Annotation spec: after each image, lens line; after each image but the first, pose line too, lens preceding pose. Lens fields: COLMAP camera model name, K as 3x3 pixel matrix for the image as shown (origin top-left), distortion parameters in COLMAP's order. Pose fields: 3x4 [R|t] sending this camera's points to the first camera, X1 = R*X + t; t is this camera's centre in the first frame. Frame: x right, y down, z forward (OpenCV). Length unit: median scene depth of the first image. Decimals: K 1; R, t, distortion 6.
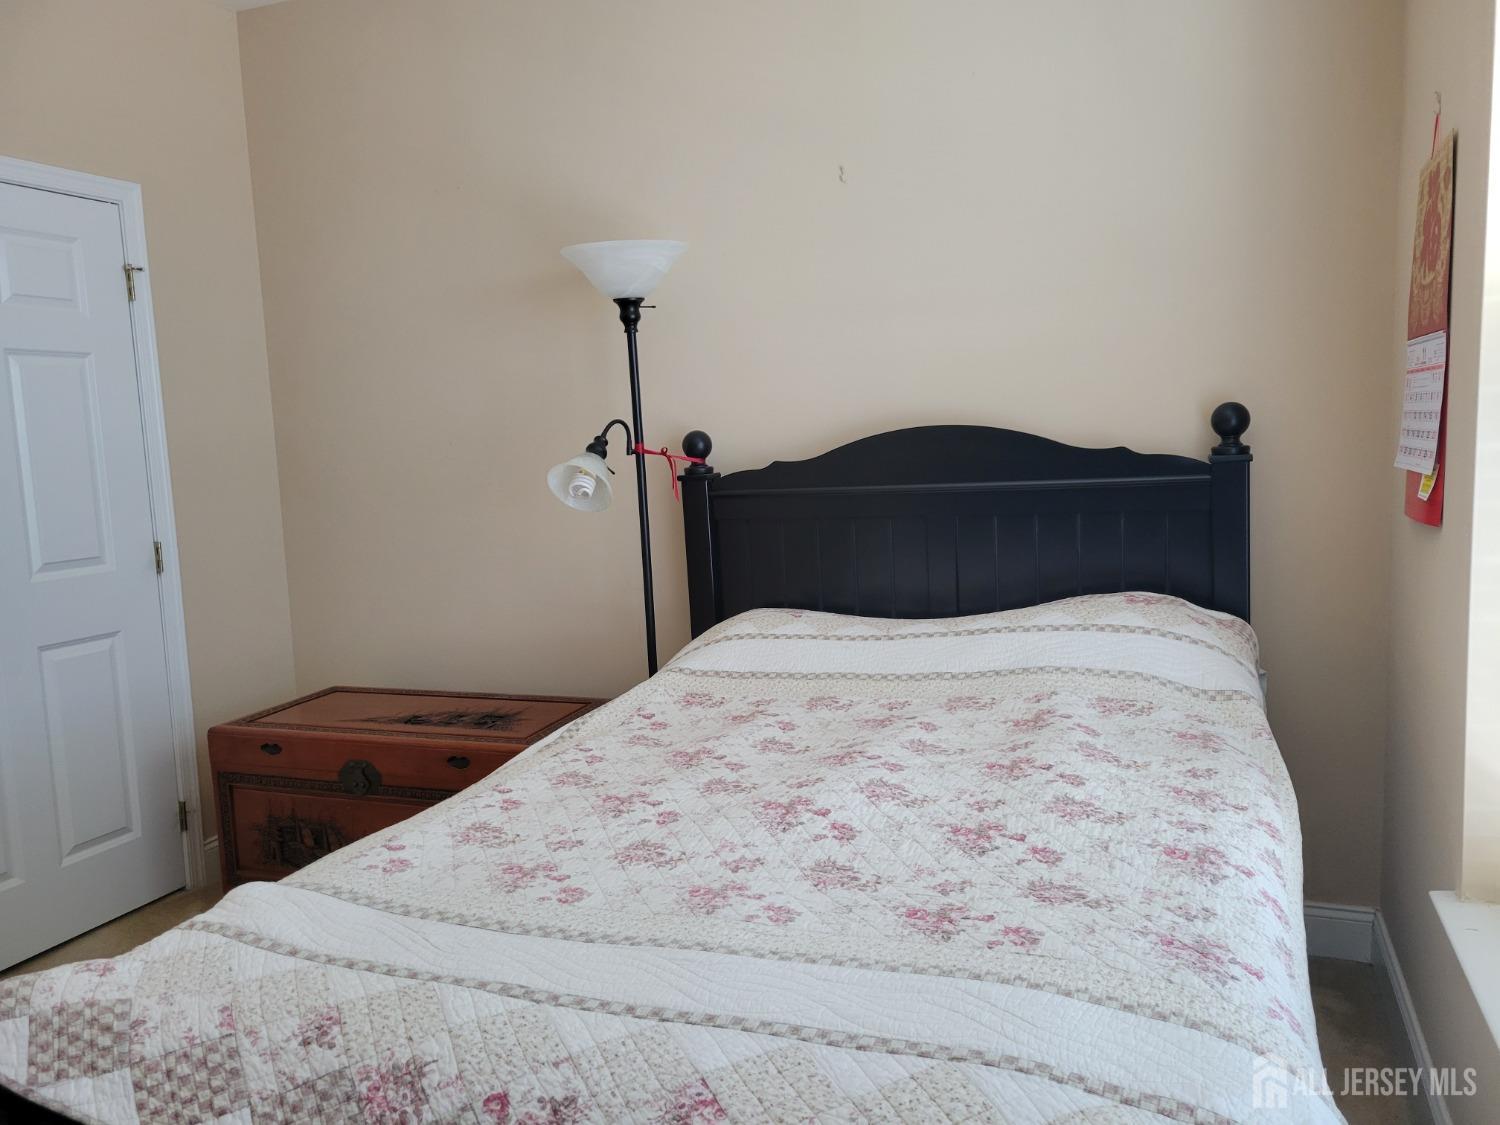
lens RADIAL K [[1116.8, 0, 751.9], [0, 1116.8, 559.6], [0, 0, 1]] dist [0.044758, -0.011406]
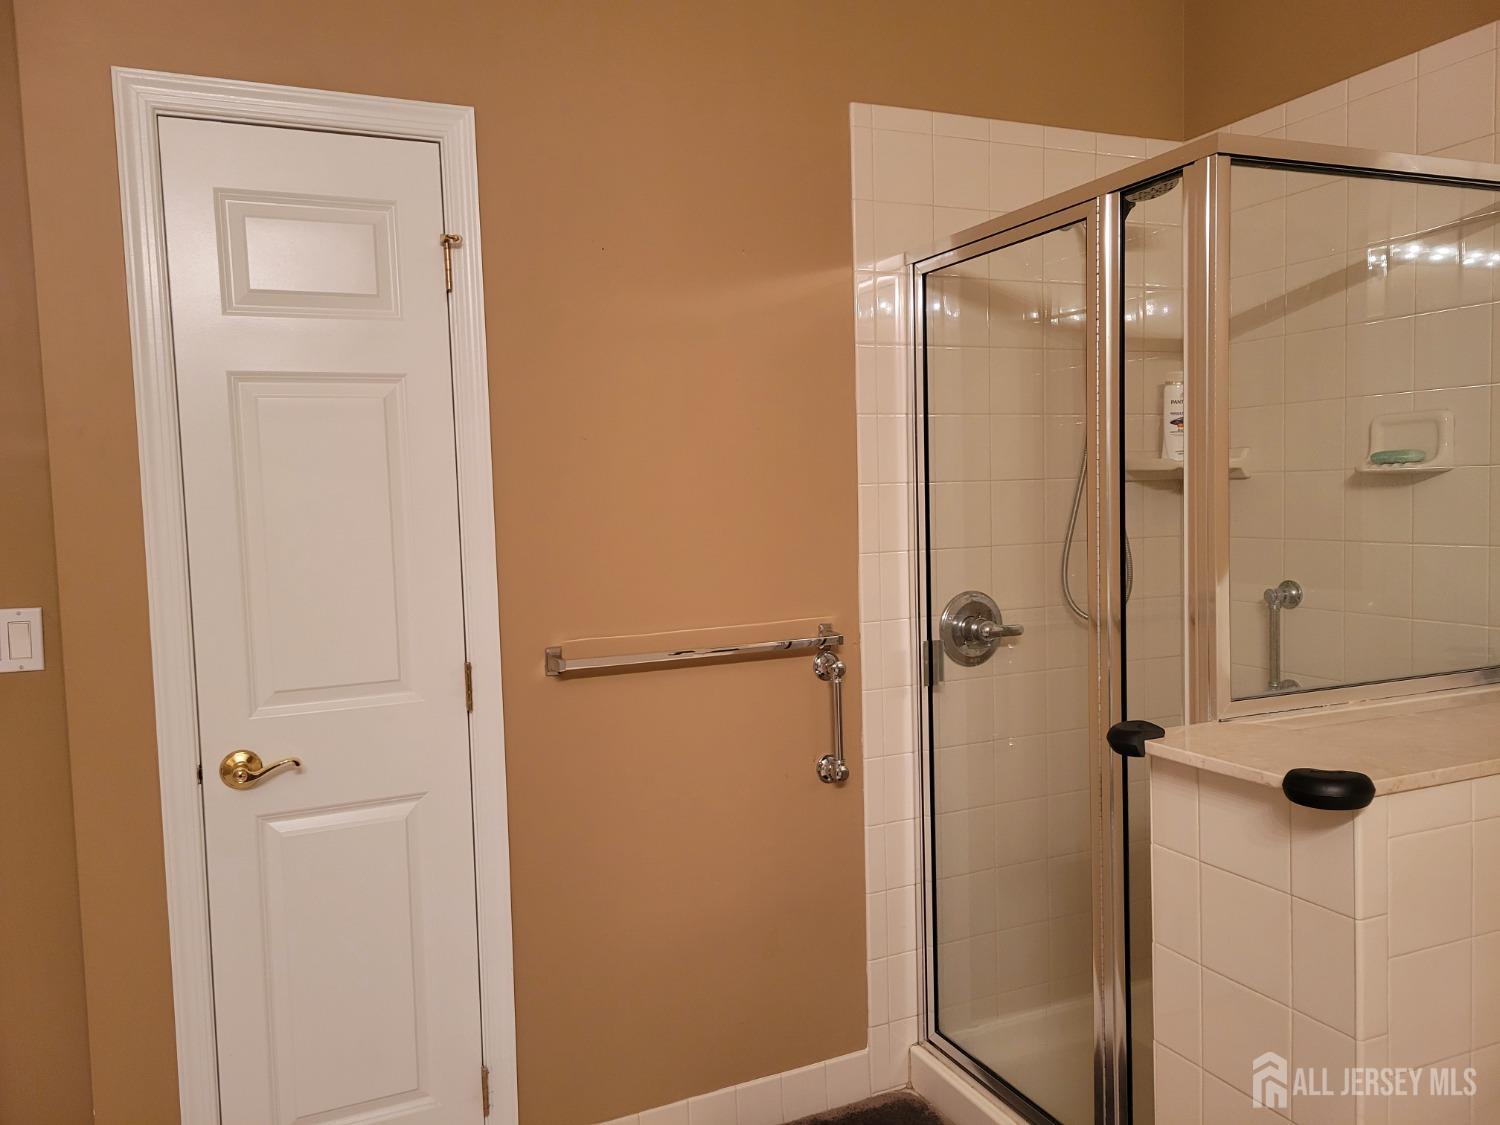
lens RADIAL K [[1116.8, 0, 749.1], [0, 1116.8, 559.1], [0, 0, 1]] dist [0.044758, -0.011406]
pose [[0.718163, 0.062516, -0.693061, 0.025502], [-0.090992, 0.995842, -0.004460, -0.089882], [0.689900, 0.066266, 0.720865, 0.668807]]
